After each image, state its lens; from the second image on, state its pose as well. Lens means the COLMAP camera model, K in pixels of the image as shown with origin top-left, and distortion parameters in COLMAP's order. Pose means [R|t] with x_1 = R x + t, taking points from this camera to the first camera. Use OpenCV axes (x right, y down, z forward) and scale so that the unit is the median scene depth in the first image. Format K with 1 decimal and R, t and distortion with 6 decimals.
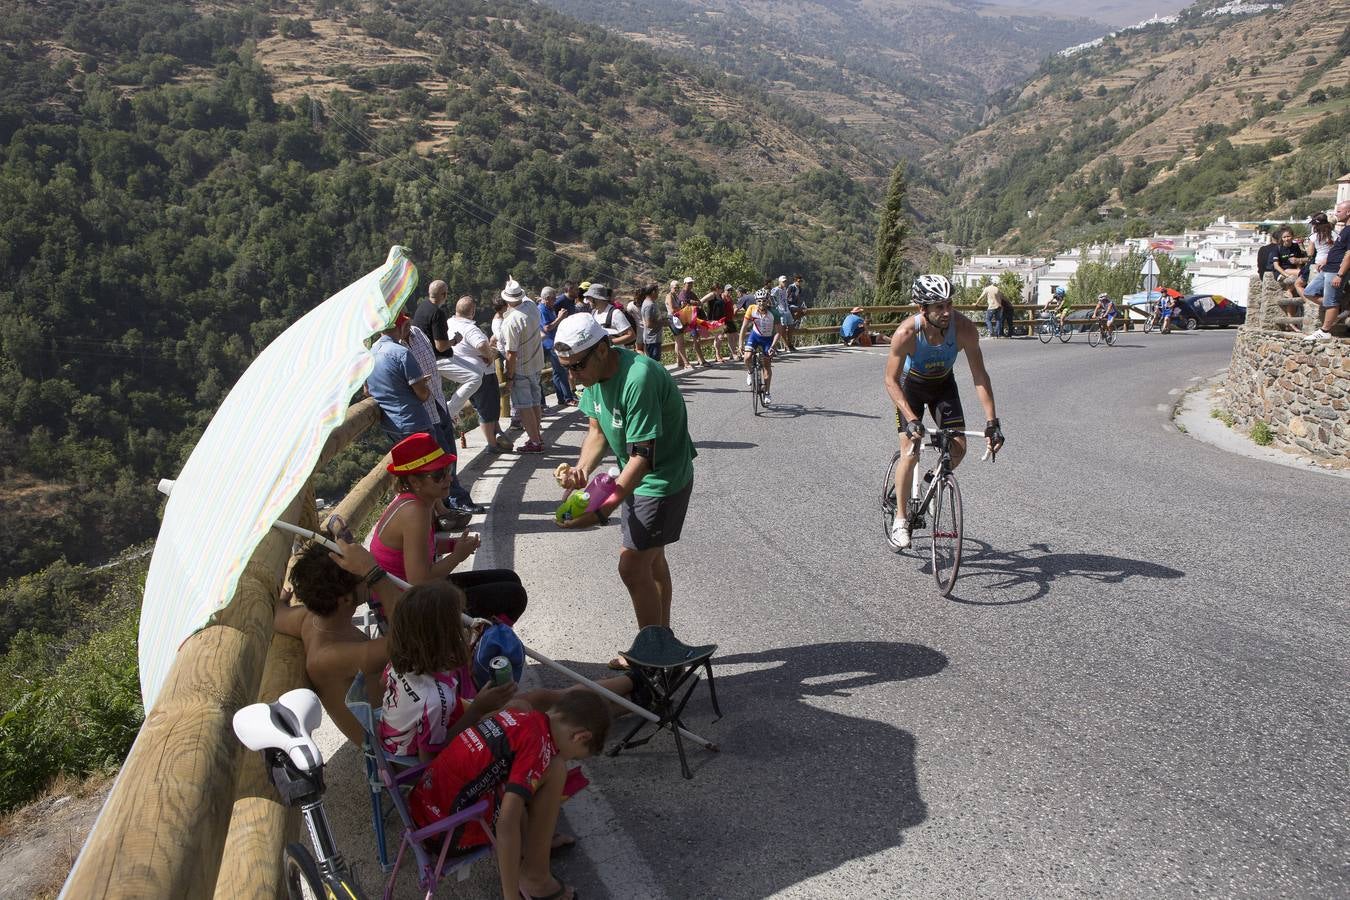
lens RADIAL K [[984.2, 0, 675.0], [0, 984.2, 450.0], [0, 0, 1]] dist [-0.114086, 0.089420]
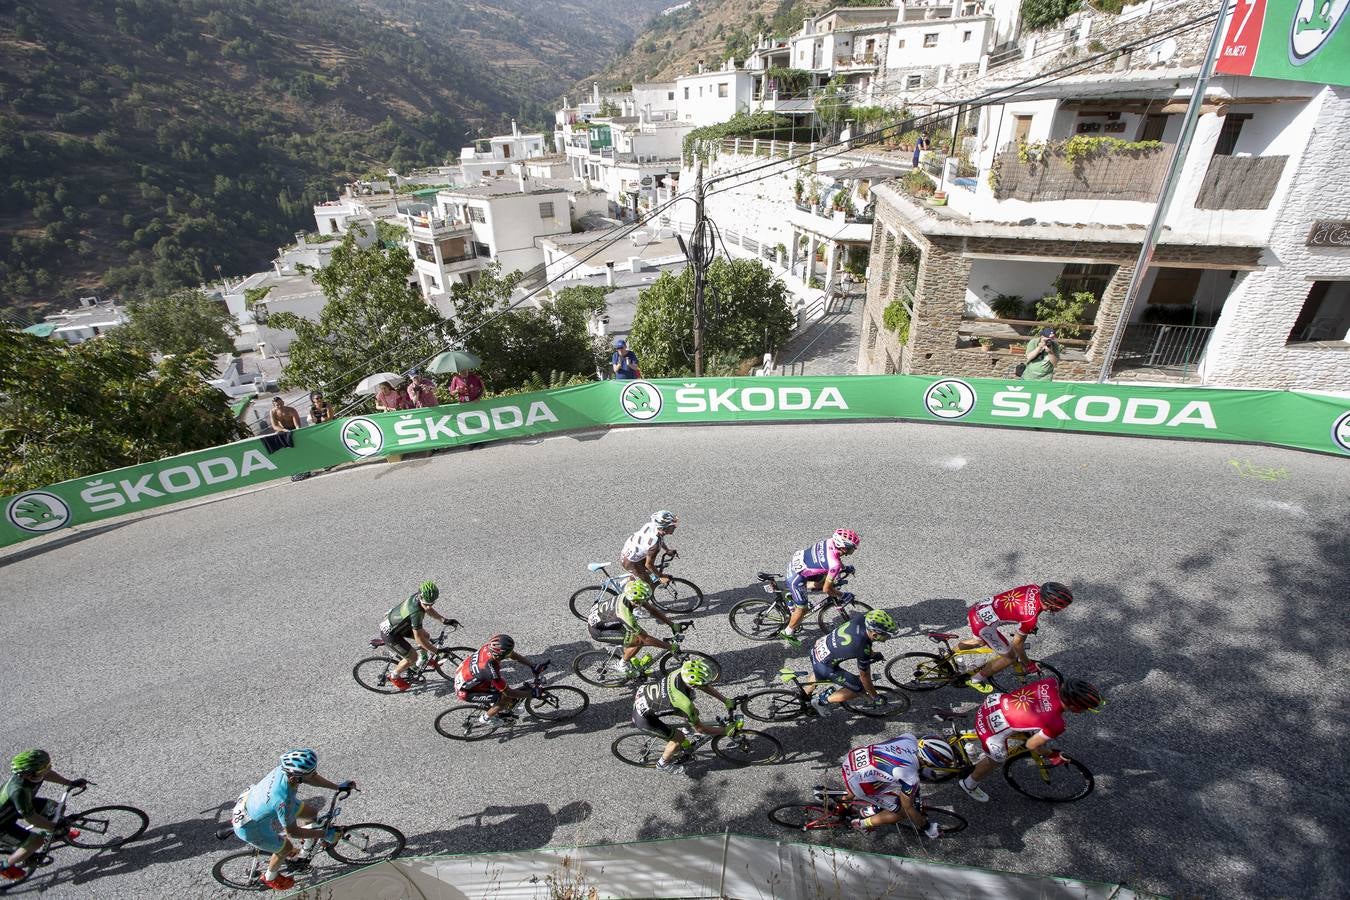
lens RADIAL K [[625.6, 0, 676.3], [0, 625.6, 451.1], [0, 0, 1]] dist [-0.049587, 0.016281]
pose [[0.945138, -0.151153, 0.289597, 0.175046], [0.078094, 0.965352, 0.248990, -0.042032], [-0.317198, -0.212714, 0.924196, 0.069486]]
